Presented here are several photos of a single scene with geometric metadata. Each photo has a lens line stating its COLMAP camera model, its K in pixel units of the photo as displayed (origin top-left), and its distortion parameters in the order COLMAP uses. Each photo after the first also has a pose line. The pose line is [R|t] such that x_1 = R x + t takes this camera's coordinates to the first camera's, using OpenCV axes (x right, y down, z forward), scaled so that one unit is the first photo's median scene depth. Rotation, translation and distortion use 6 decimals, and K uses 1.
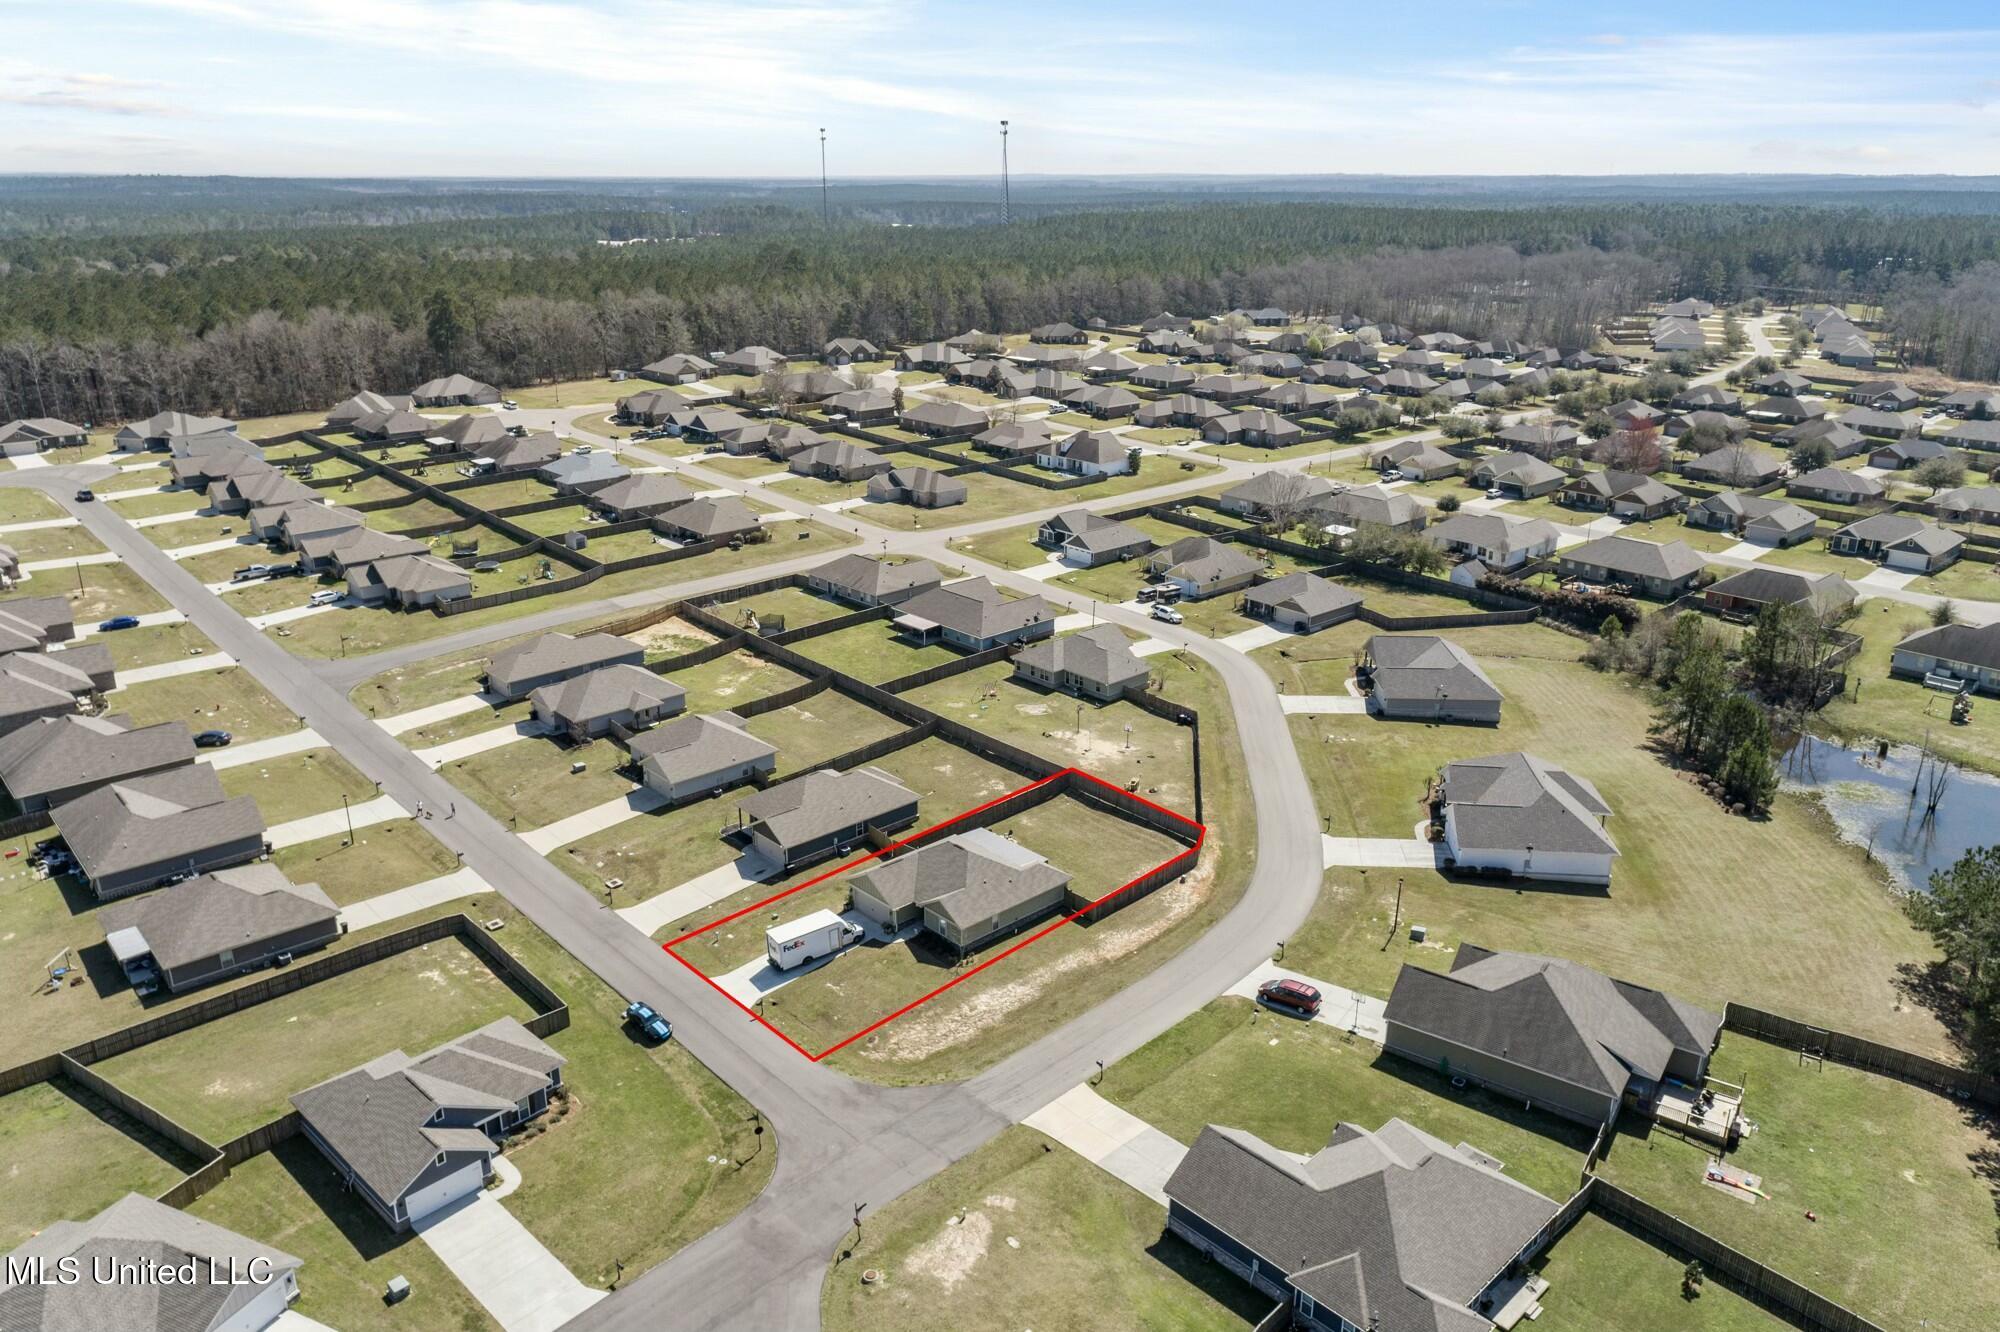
lens RADIAL K [[1350.4, 0, 1000.0], [0, 1350.4, 666.0], [0, 0, 1]] dist [0.000374, 0.003961]
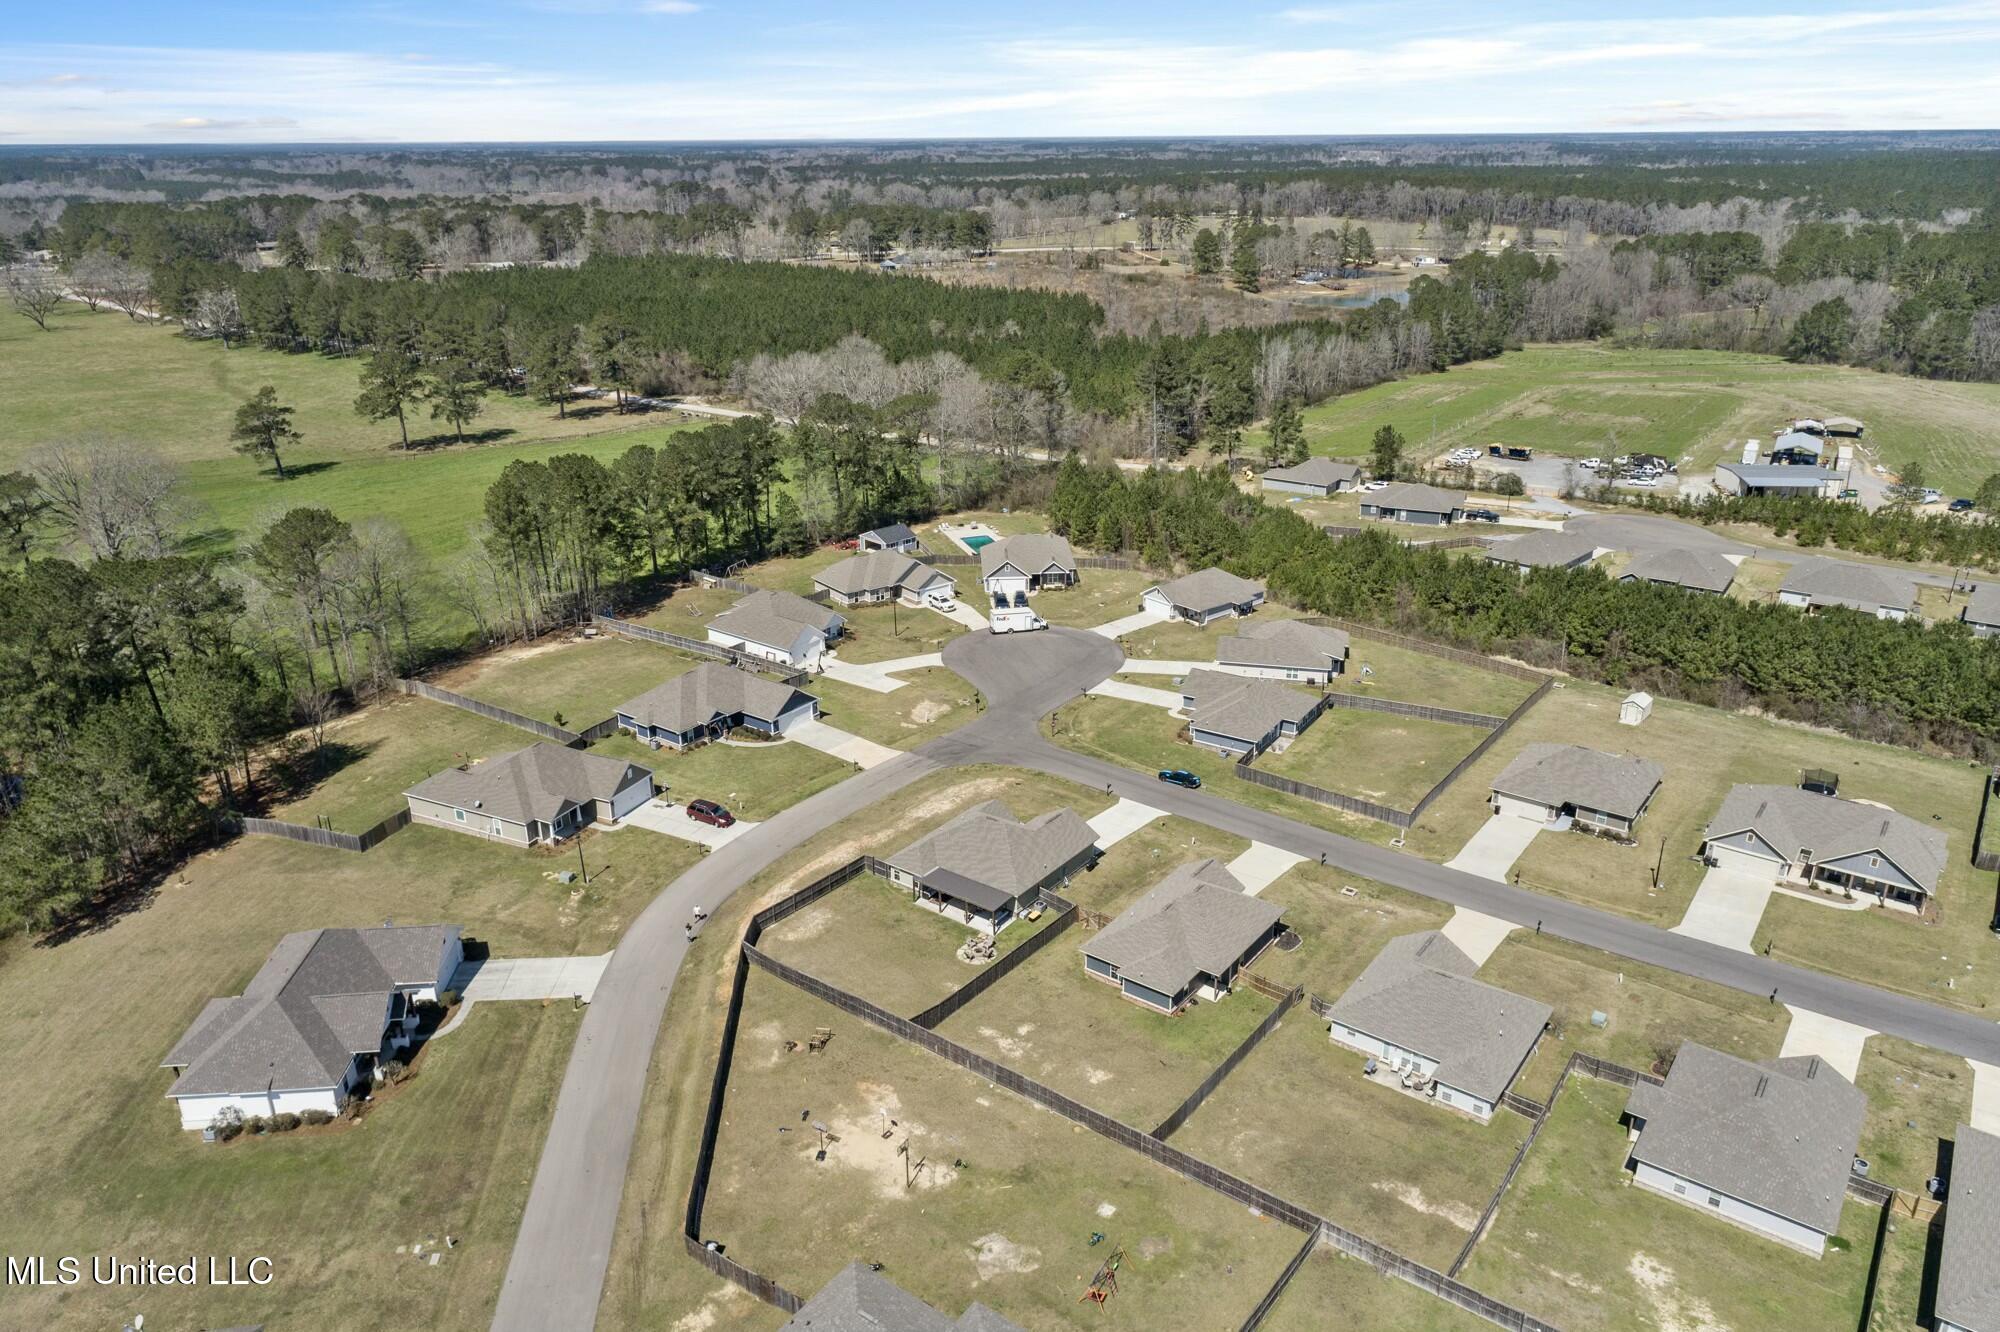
lens RADIAL K [[1350.4, 0, 1000.0], [0, 1350.4, 666.0], [0, 0, 1]] dist [0.000374, 0.003961]
pose [[-0.985142, 0.064118, -0.159323, 0.097980], [-0.055653, 0.758452, 0.649348, -0.514571], [0.162474, 0.648567, -0.743615, 1.394686]]
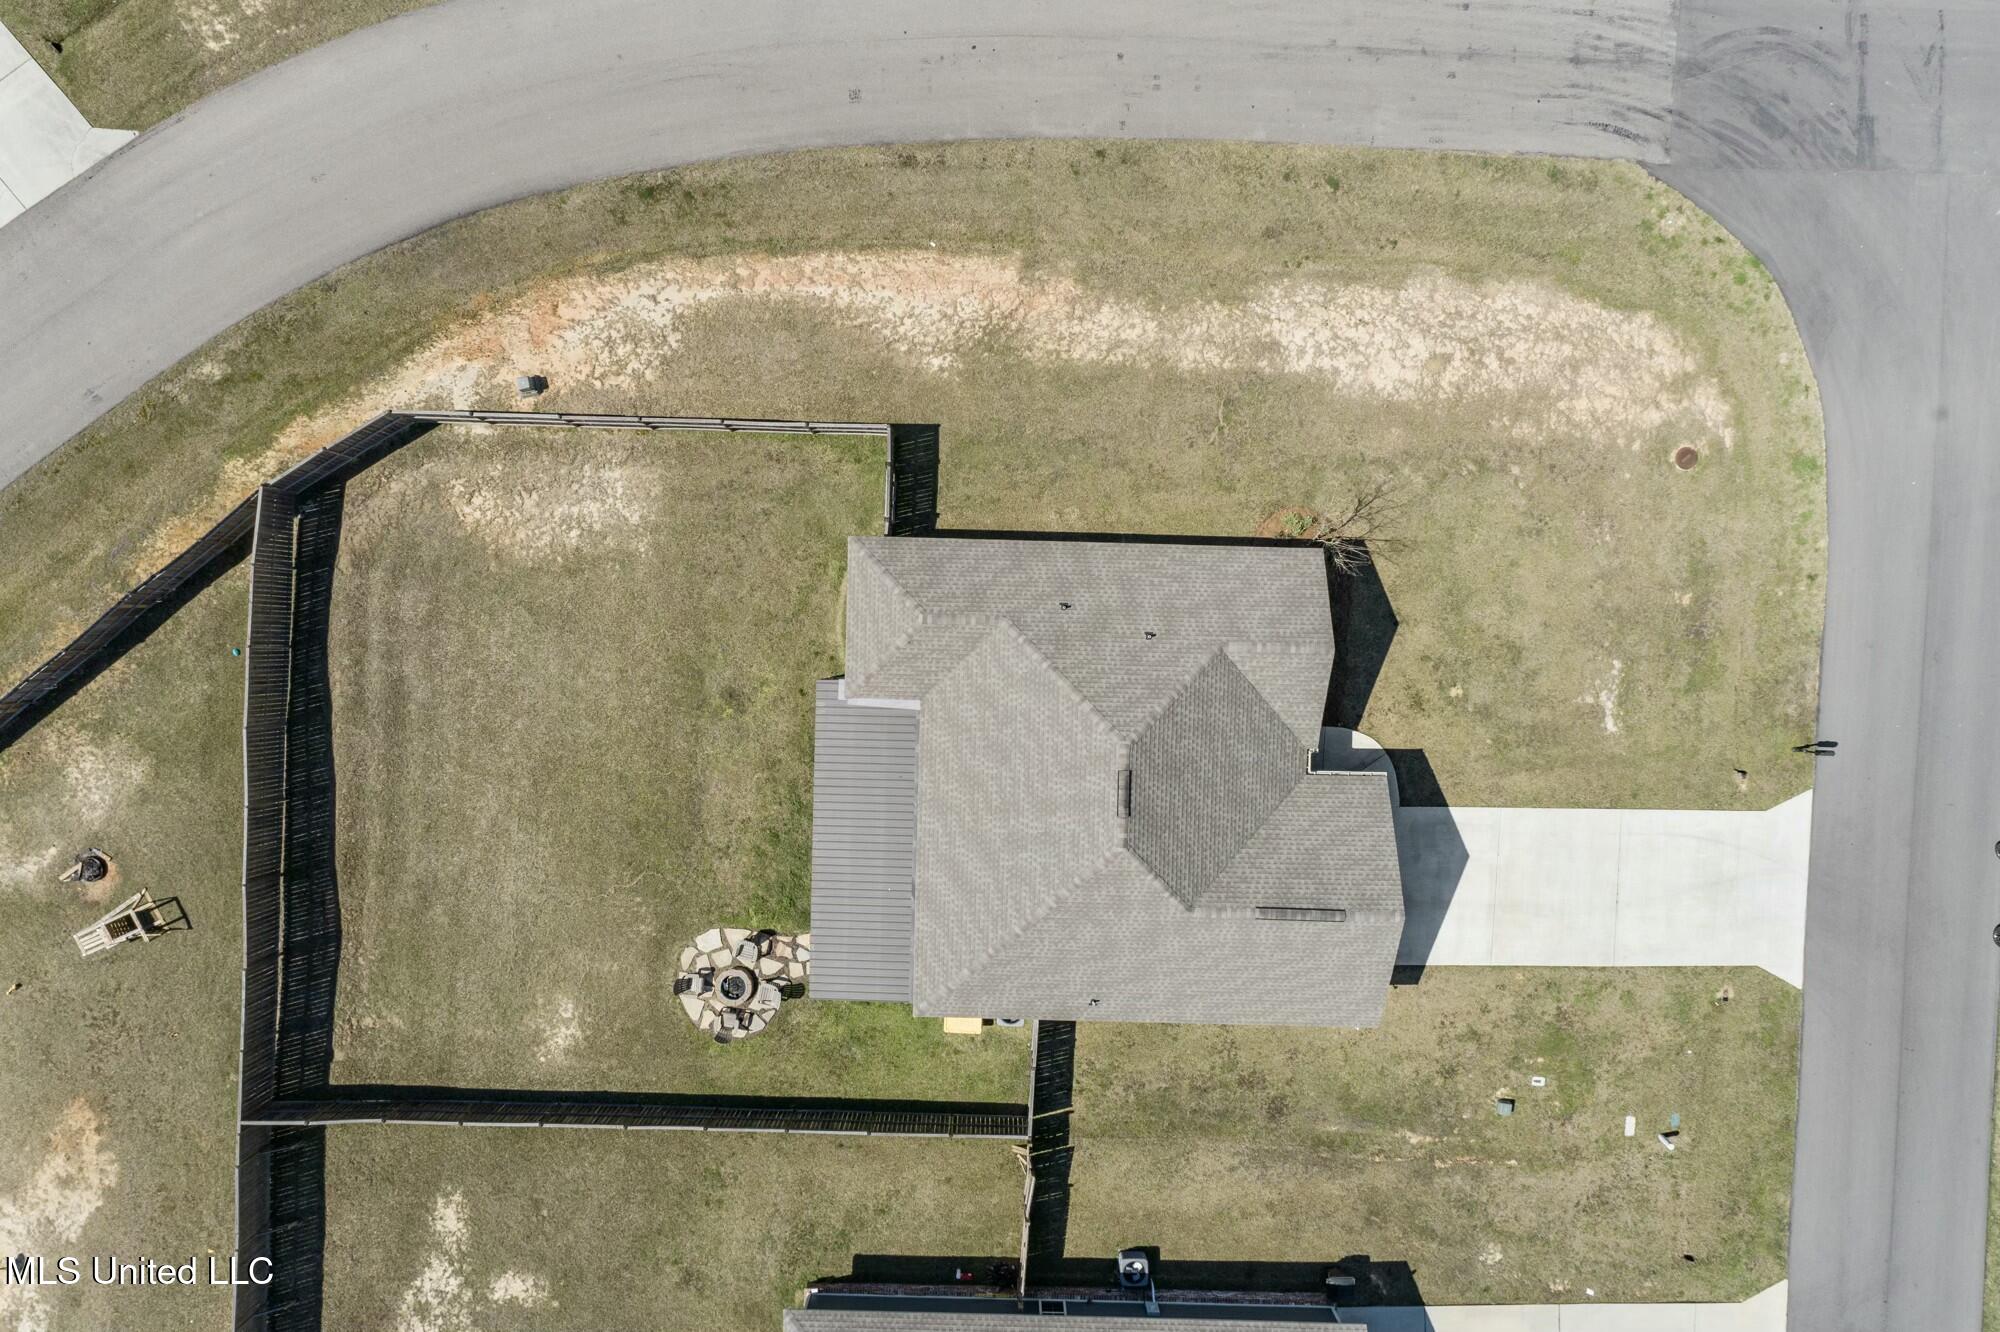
lens RADIAL K [[1350.4, 0, 1000.0], [0, 1350.4, 666.0], [0, 0, 1]] dist [0.000374, 0.003961]
pose [[-0.701280, -0.712531, -0.022488, 0.009979], [0.236147, -0.261951, 0.935744, -0.115436], [-0.672638, 0.650908, 0.351963, 0.738275]]
